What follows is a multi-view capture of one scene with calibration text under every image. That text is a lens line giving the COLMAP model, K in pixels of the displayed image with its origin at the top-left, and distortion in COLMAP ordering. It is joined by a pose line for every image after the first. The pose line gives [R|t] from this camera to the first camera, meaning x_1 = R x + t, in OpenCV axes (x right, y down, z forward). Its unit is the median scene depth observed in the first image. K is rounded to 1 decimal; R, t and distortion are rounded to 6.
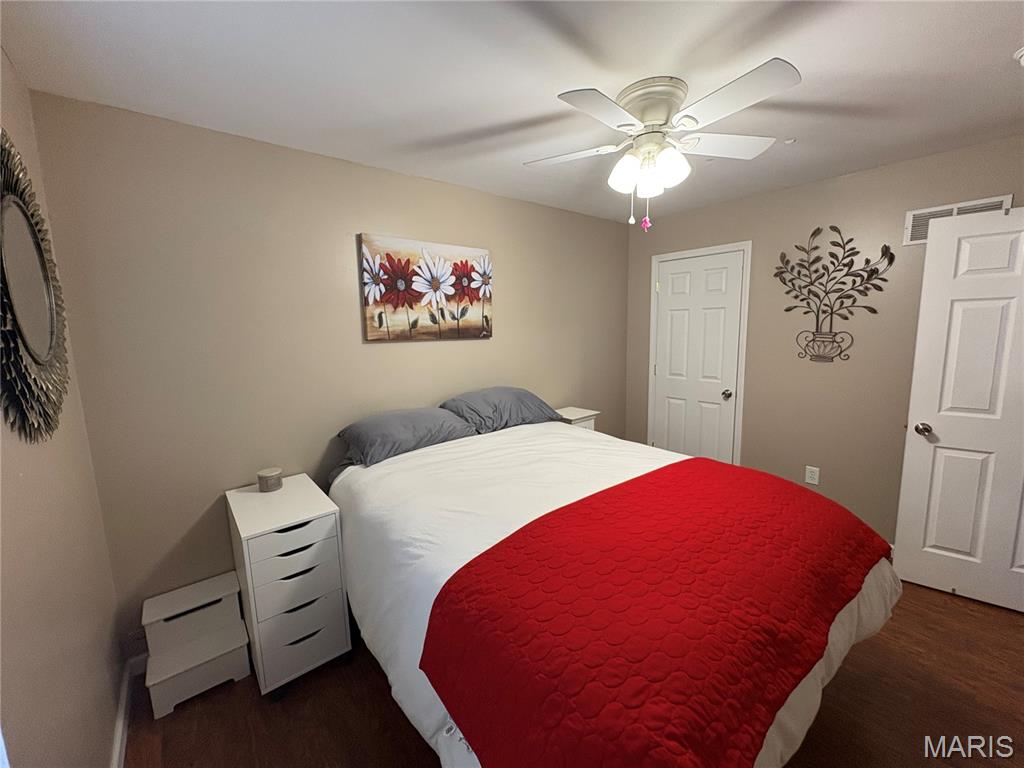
lens RADIAL K [[408.2, 0, 509.5], [0, 408.2, 386.6], [0, 0, 1]] dist [0.000646, 0.000728]
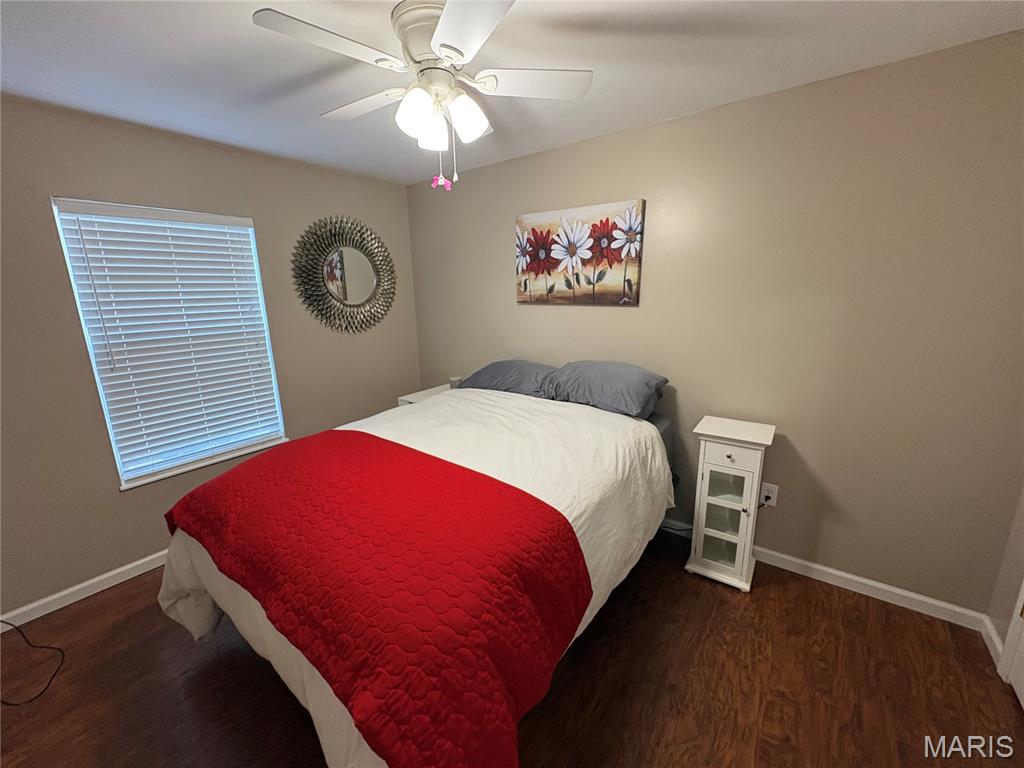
lens RADIAL K [[408.2, 0, 511.6], [0, 408.2, 384.7], [0, 0, 1]] dist [0.000646, 0.000728]
pose [[0.240071, 0.237159, -0.941340, 0.826169], [-0.133980, 0.968513, 0.209836, -0.116265], [0.961465, 0.075745, 0.264286, 0.605040]]
